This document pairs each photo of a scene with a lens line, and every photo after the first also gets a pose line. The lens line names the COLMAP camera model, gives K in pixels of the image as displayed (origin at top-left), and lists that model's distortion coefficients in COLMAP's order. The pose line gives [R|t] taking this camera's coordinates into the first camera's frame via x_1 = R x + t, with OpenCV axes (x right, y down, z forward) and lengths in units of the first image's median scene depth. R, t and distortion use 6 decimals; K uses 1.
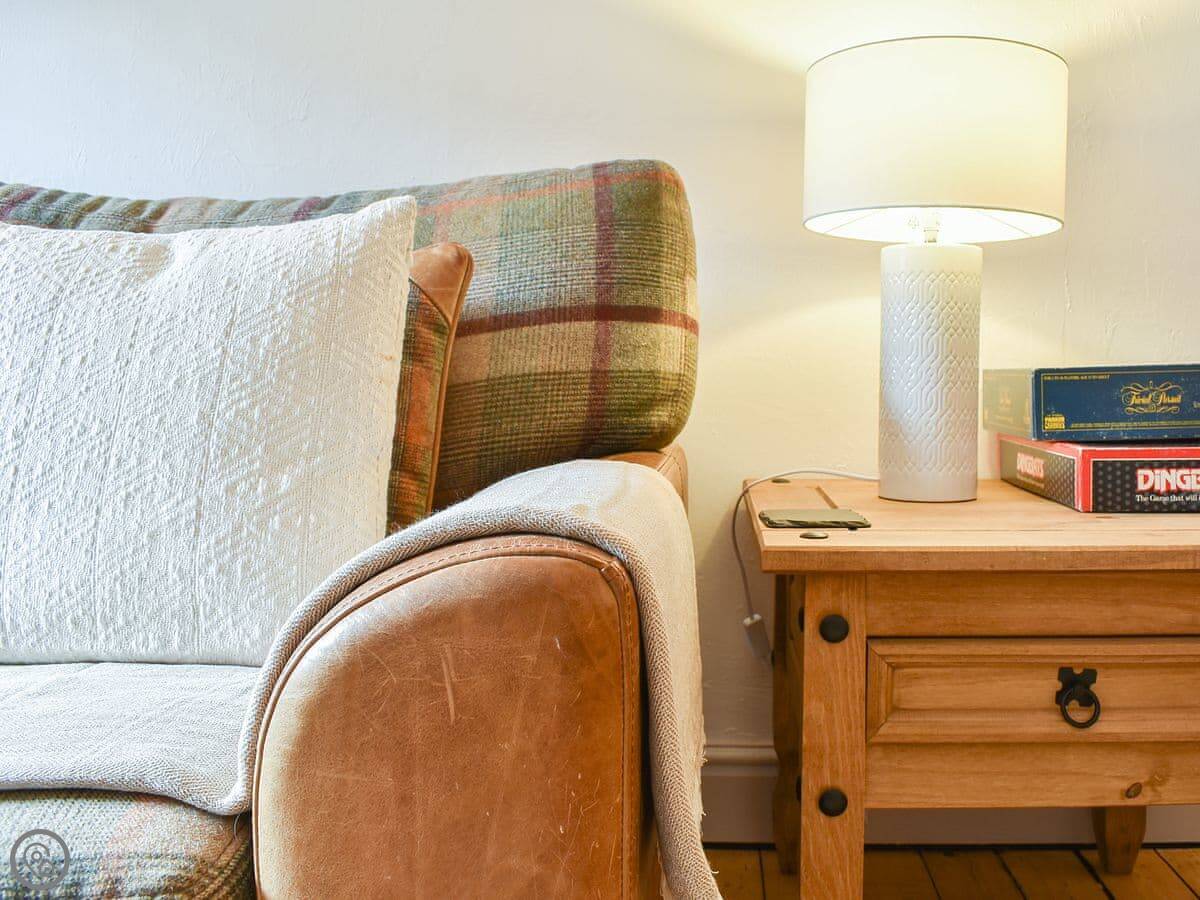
lens RADIAL K [[1139.8, 0, 600.0], [0, 1139.8, 450.0], [0, 0, 1]] dist [-0.092806, -0.012430]
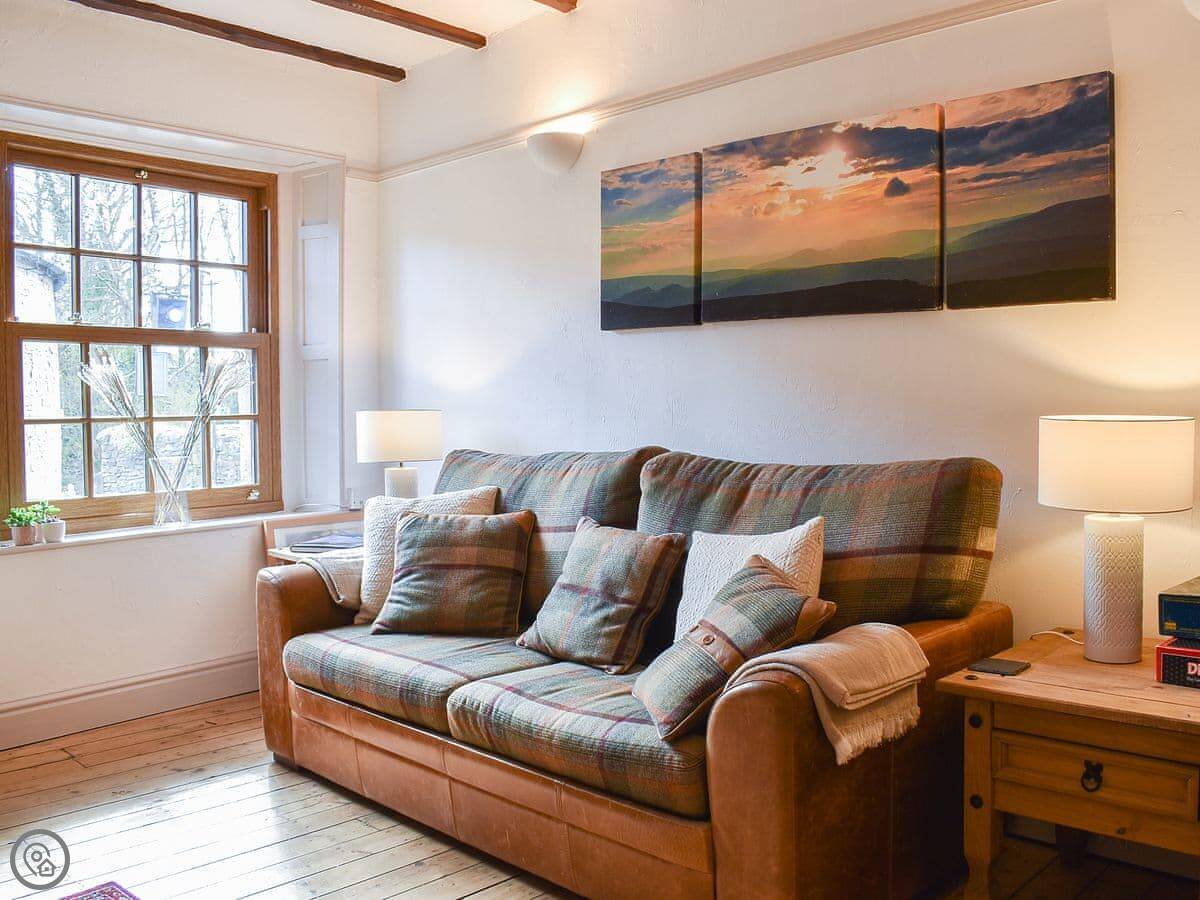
lens RADIAL K [[1139.8, 0, 600.0], [0, 1139.8, 450.0], [0, 0, 1]] dist [-0.092806, -0.012430]
pose [[0.742859, 0.022260, -0.669078, 0.953519], [-0.017139, 0.999752, 0.014233, -0.328461], [0.669229, 0.000894, 0.743056, -0.929095]]
